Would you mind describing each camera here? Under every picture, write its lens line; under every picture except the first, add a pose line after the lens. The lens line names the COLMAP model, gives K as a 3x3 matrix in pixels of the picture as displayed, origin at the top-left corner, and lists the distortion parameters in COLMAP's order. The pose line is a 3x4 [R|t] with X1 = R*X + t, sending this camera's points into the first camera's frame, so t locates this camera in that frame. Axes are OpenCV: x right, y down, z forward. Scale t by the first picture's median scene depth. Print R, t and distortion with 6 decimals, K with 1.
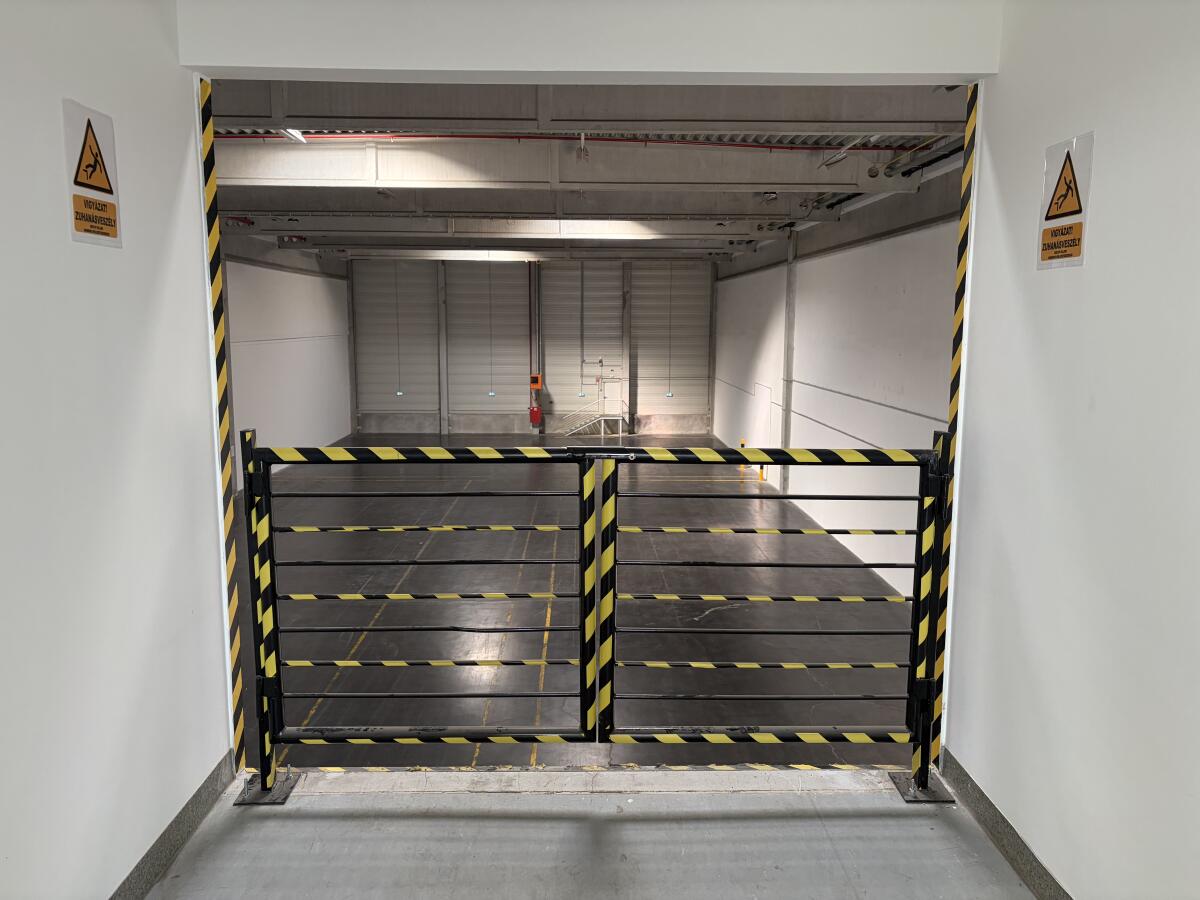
lens RADIAL K [[910.6, 0, 607.1], [0, 910.6, 451.0], [0, 0, 1]] dist [0.051721, -0.045765]
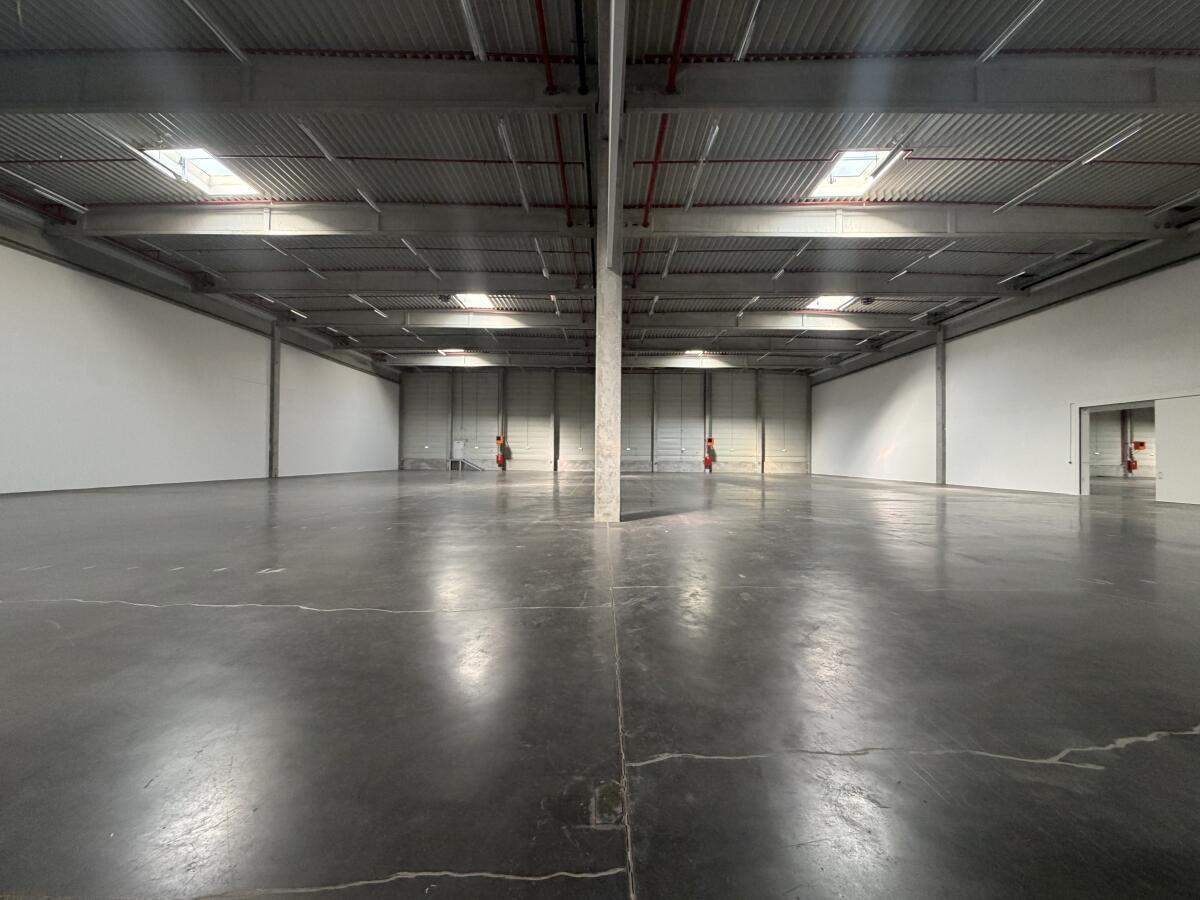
lens RADIAL K [[480.7, 0, 595.1], [0, 480.7, 458.4], [0, 0, 1]] dist [0.001687, 0.000069]
pose [[0.998789, 0.003352, -0.049093, 0.149994], [-0.010153, 0.990249, -0.138941, 0.086706], [0.048148, 0.139271, 0.989083, 0.088028]]
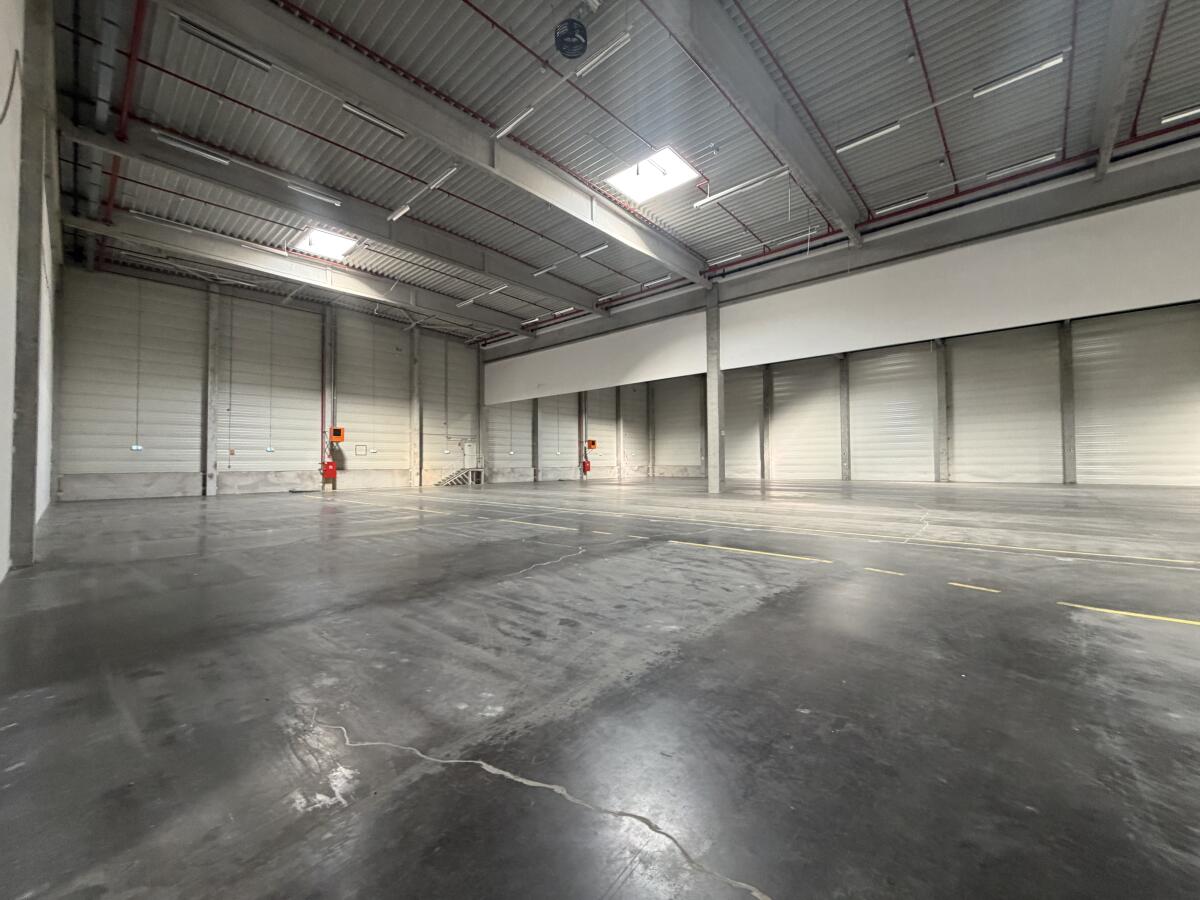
lens RADIAL K [[480.7, 0, 596.5], [0, 480.7, 451.6], [0, 0, 1]] dist [0.001687, 0.000069]
pose [[0.692774, 0.004121, 0.721143, -0.251619], [0.112629, 0.987095, -0.113838, 0.031346], [-0.712305, 0.160086, 0.683370, 0.443973]]
